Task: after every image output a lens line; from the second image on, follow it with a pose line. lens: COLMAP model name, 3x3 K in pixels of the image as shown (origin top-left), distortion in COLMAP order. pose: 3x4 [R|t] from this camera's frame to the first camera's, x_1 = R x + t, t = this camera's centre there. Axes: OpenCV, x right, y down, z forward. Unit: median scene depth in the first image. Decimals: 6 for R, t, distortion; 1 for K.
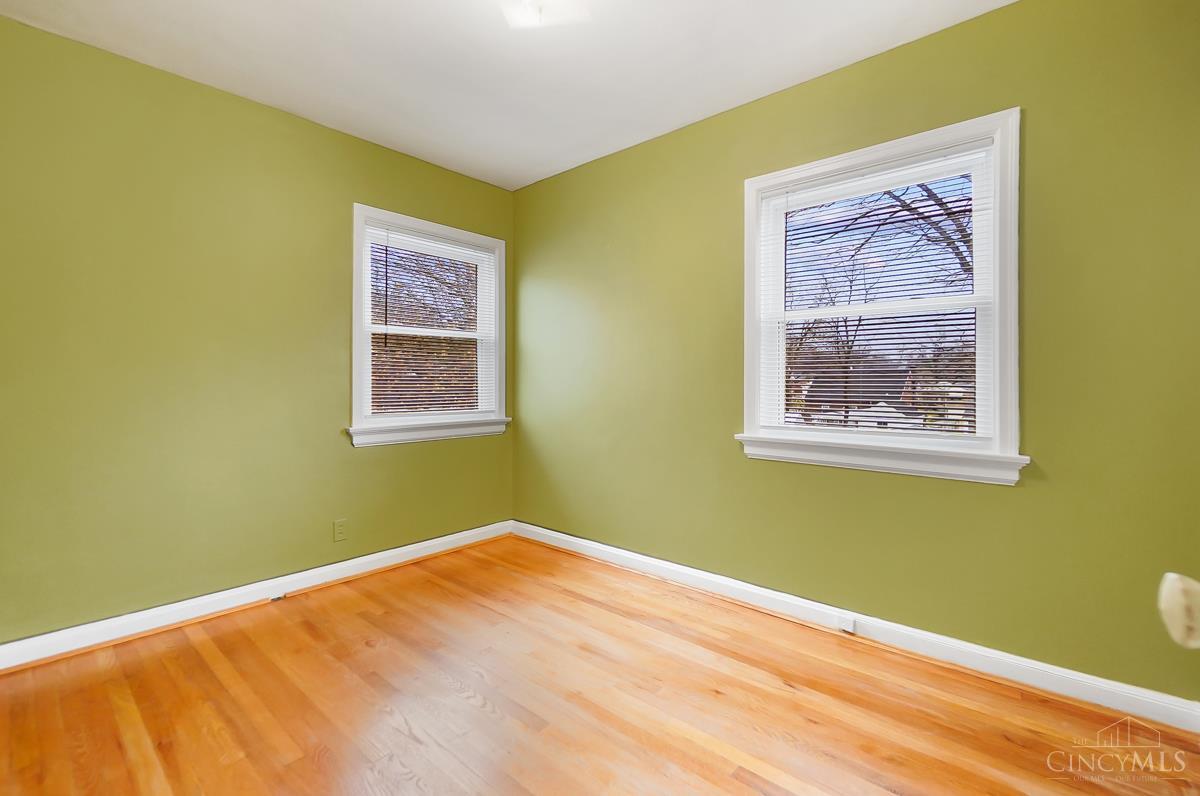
lens RADIAL K [[525.7, 0, 595.9], [0, 525.7, 386.4], [0, 0, 1]] dist [-0.000902, -0.000544]
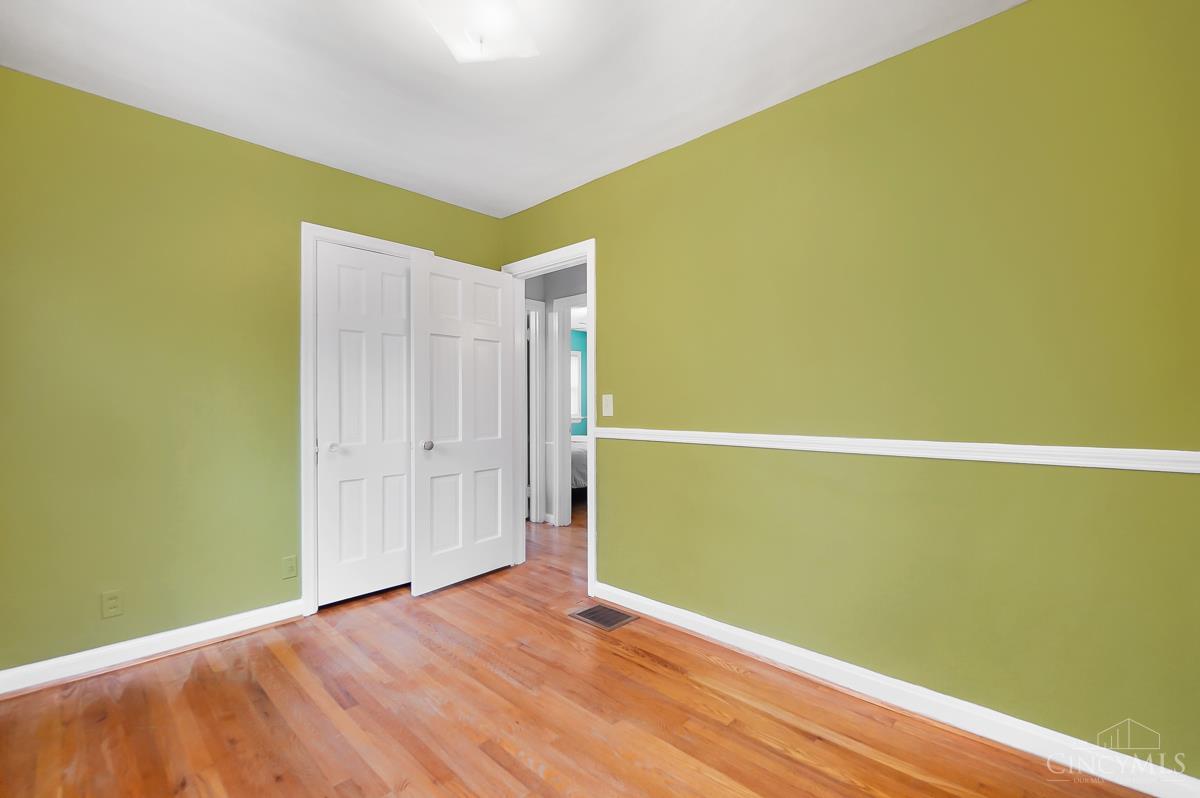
lens RADIAL K [[525.7, 0, 595.9], [0, 525.7, 387.4], [0, 0, 1]] dist [-0.000902, -0.000544]
pose [[-0.999058, 0.002066, 0.043352, -0.359980], [0.001974, 0.999996, -0.002165, -0.073536], [-0.043356, -0.002078, -0.999058, 1.973373]]
